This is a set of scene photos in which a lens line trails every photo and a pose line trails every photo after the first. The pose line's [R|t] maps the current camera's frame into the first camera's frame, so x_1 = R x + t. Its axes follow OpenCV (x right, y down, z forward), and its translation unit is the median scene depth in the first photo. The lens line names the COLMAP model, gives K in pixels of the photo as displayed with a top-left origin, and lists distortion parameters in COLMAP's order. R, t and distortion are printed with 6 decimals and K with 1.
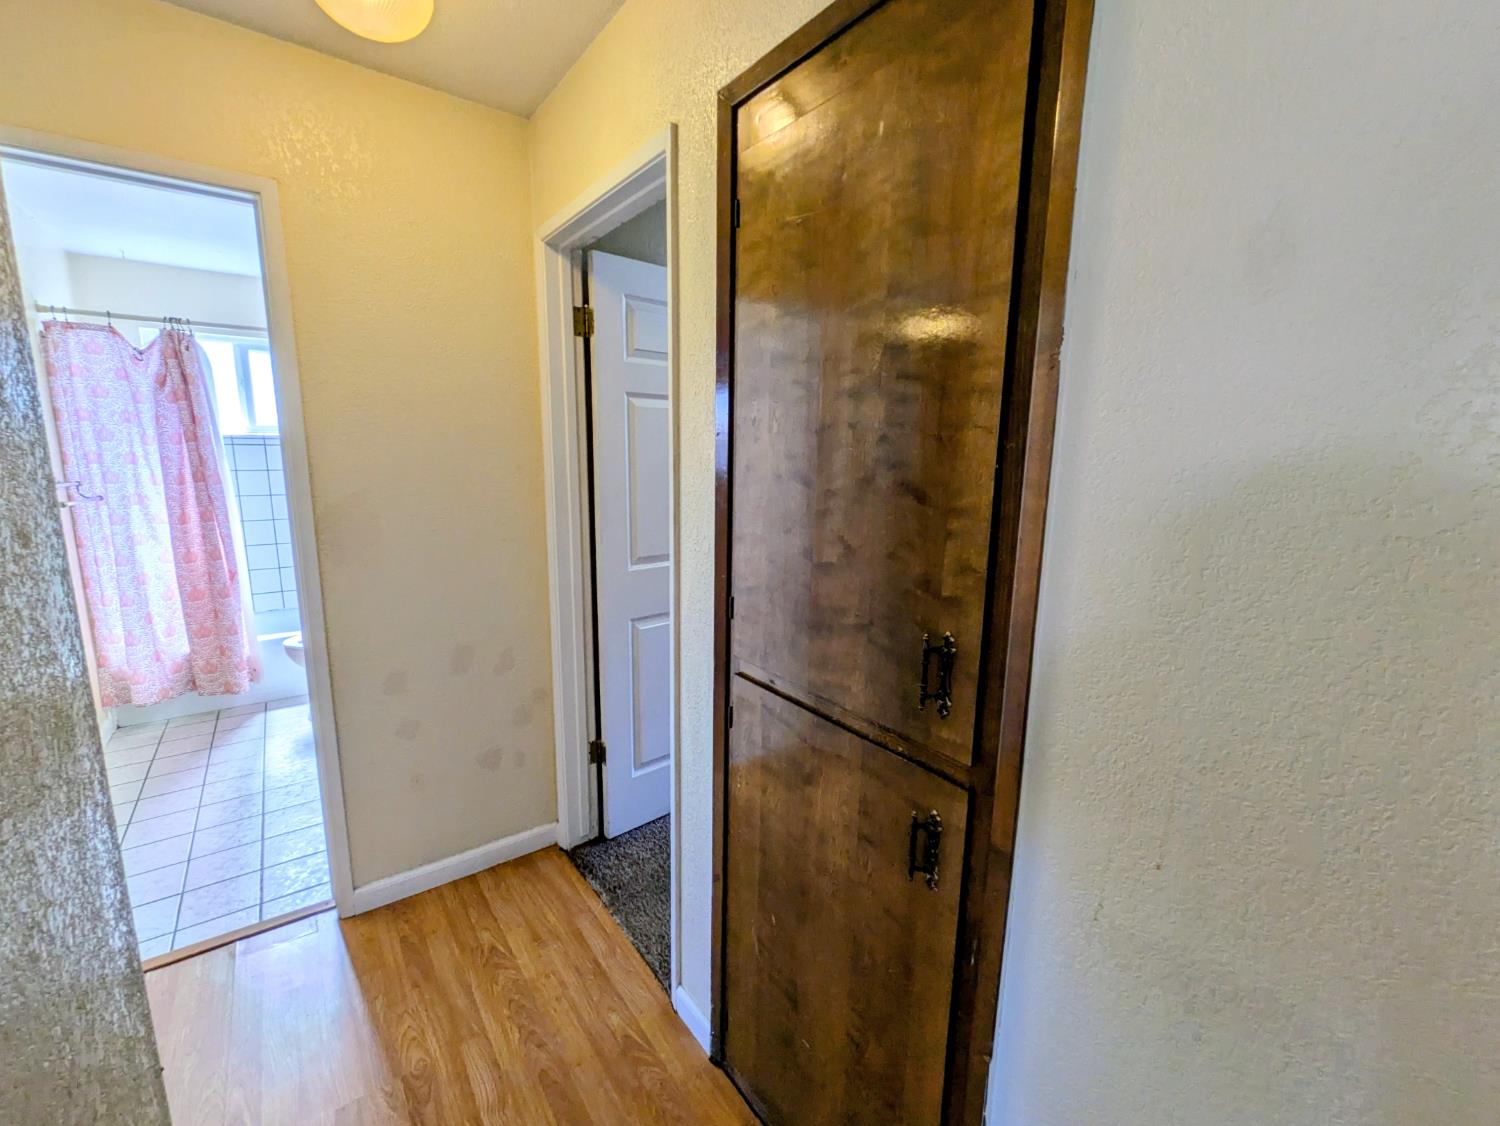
lens RADIAL K [[629.7, 0, 754.4], [0, 629.7, 563.7], [0, 0, 1]] dist [-0.002172, -0.000286]
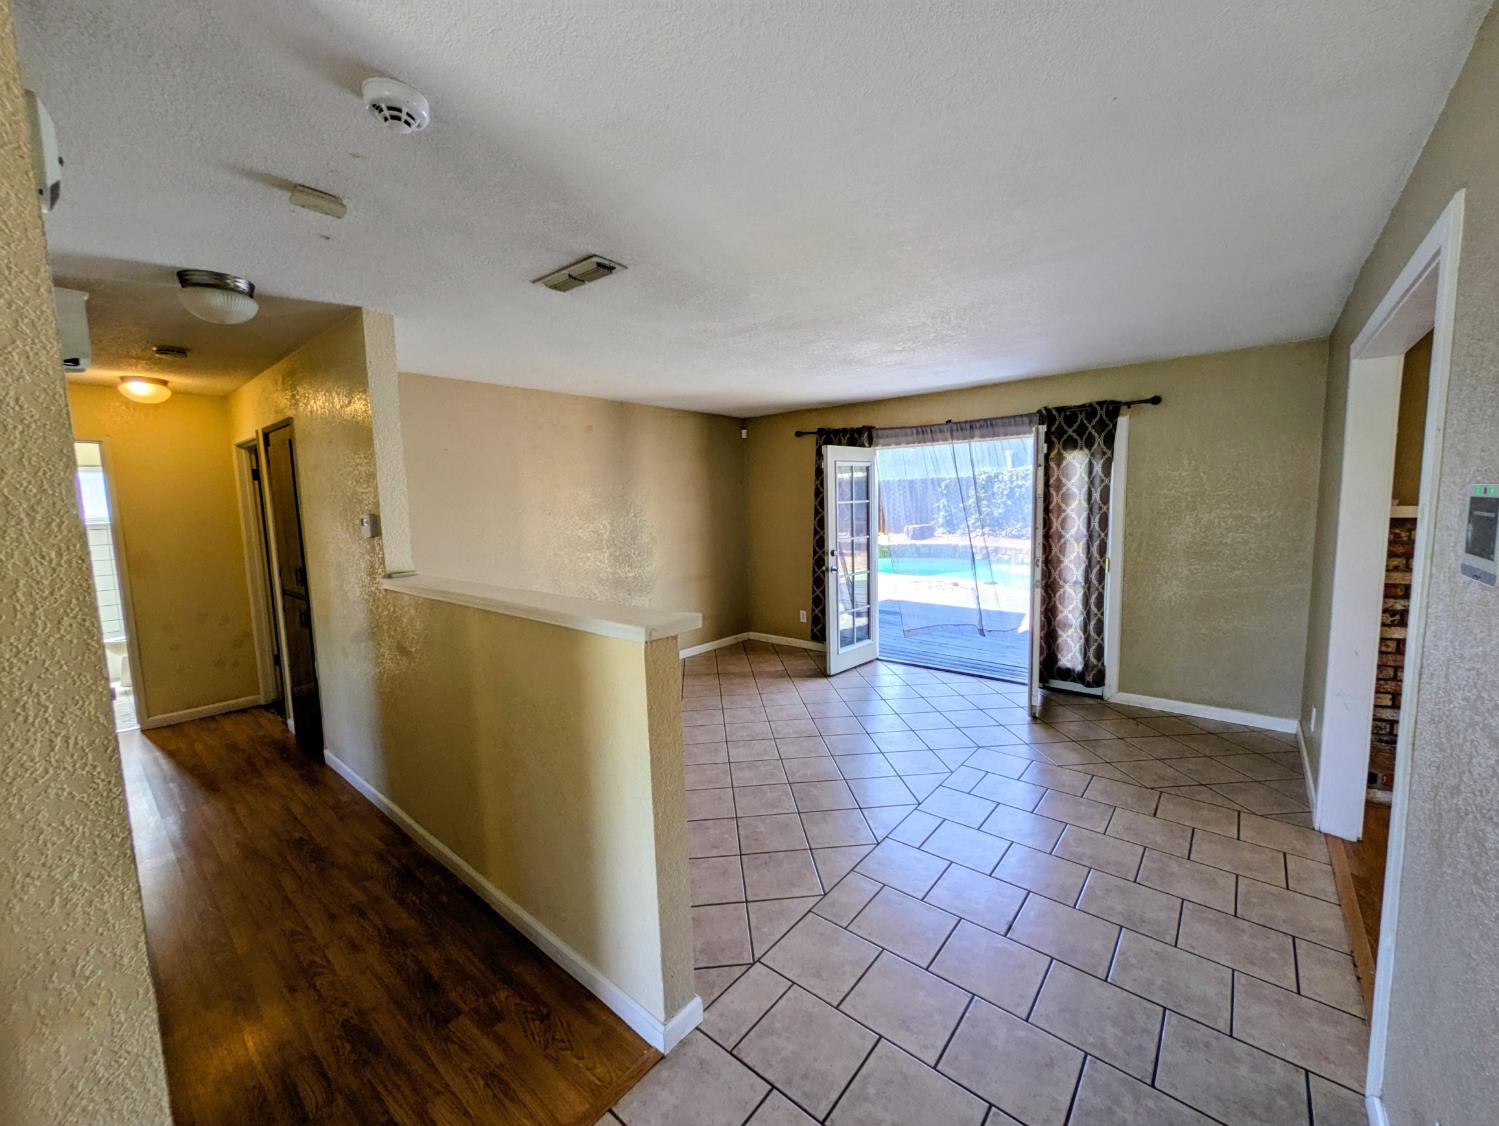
lens RADIAL K [[589.6, 0, 747.1], [0, 589.6, 572.0], [0, 0, 1]] dist [-0.001716, 0.000132]
pose [[0.974245, -0.065134, 0.215879, 1.433626], [0.080221, 0.994855, -0.061866, 0.381114], [-0.210739, 0.077590, 0.974458, -2.155011]]
